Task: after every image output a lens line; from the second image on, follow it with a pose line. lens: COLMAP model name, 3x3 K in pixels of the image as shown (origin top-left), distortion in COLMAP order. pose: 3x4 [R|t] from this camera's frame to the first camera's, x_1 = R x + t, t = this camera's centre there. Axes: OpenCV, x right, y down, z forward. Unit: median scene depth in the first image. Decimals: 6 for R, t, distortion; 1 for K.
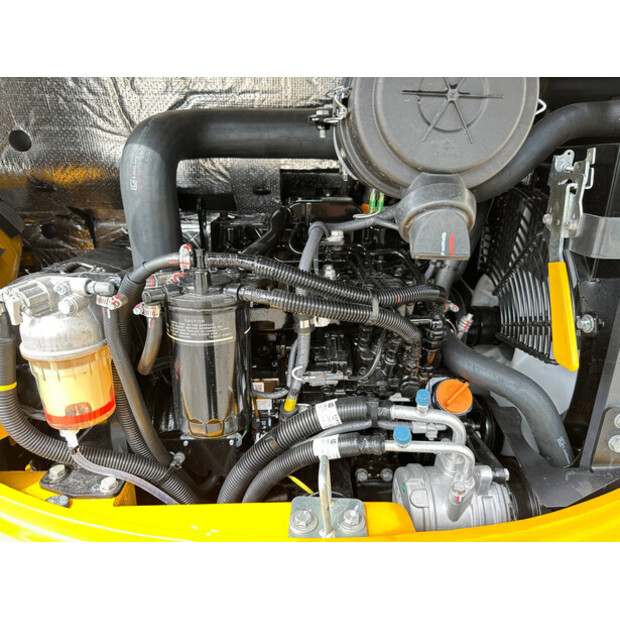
lens RADIAL K [[441.5, 0, 309.8], [0, 441.5, 313.8], [0, 0, 1]] dist [0.010016, -0.018783]
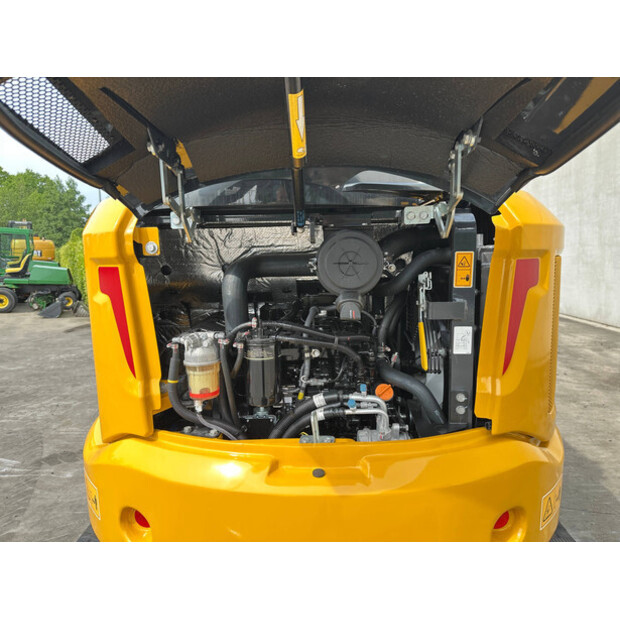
lens RADIAL K [[441.5, 0, 306.4], [0, 441.5, 305.5], [0, 0, 1]] dist [0.010016, -0.018783]
pose [[0.997321, -0.024874, -0.068784, 0.133511], [0.010500, 0.979348, -0.201907, 0.213720], [0.072386, 0.200644, 0.976986, -1.071776]]
